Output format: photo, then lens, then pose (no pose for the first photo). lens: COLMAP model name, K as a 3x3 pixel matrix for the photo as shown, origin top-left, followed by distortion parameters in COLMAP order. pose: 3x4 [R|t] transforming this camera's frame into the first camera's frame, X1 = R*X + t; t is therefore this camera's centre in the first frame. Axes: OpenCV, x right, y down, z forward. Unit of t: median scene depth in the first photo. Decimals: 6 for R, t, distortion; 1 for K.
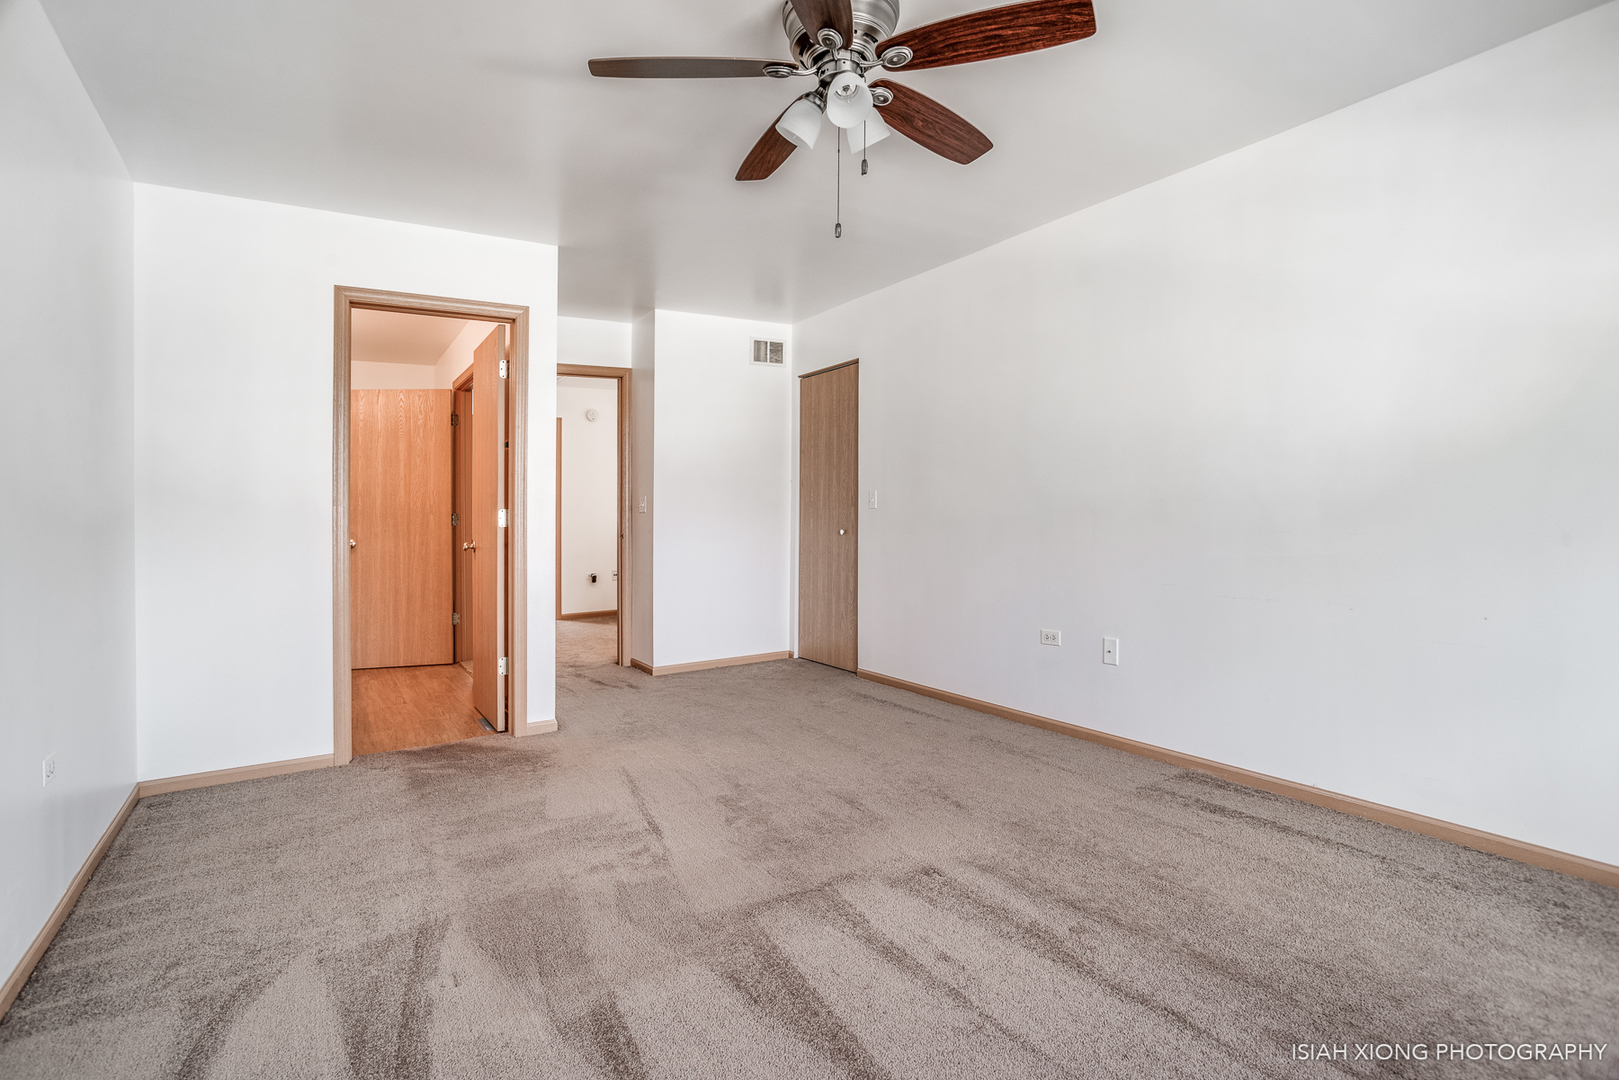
lens RADIAL K [[808.9, 0, 791.3], [0, 808.9, 573.8], [0, 0, 1]] dist [0.000471, 0.000543]
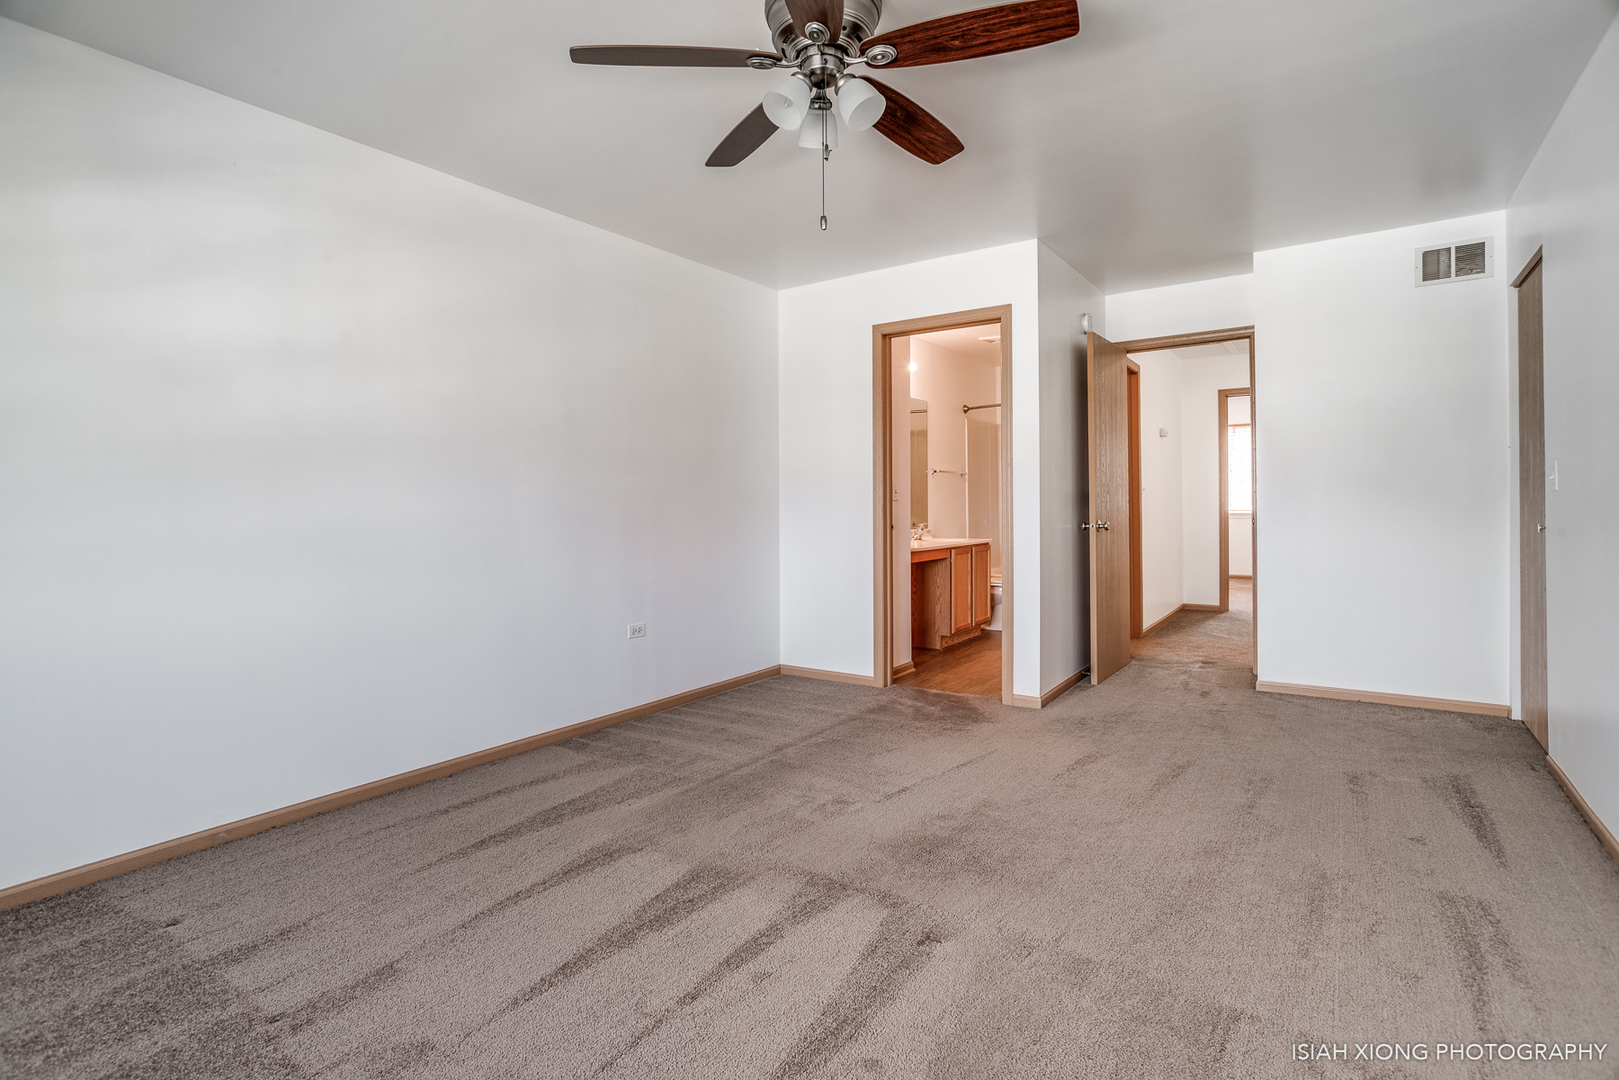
lens RADIAL K [[791.7, 0, 797.5], [0, 791.7, 543.1], [0, 0, 1]] dist [-0.001117, 0.000795]
pose [[0.411458, 0.062244, -0.909301, 0.524647], [-0.066491, 0.997057, 0.038164, -0.036412], [0.909000, 0.044757, 0.414386, 0.324206]]
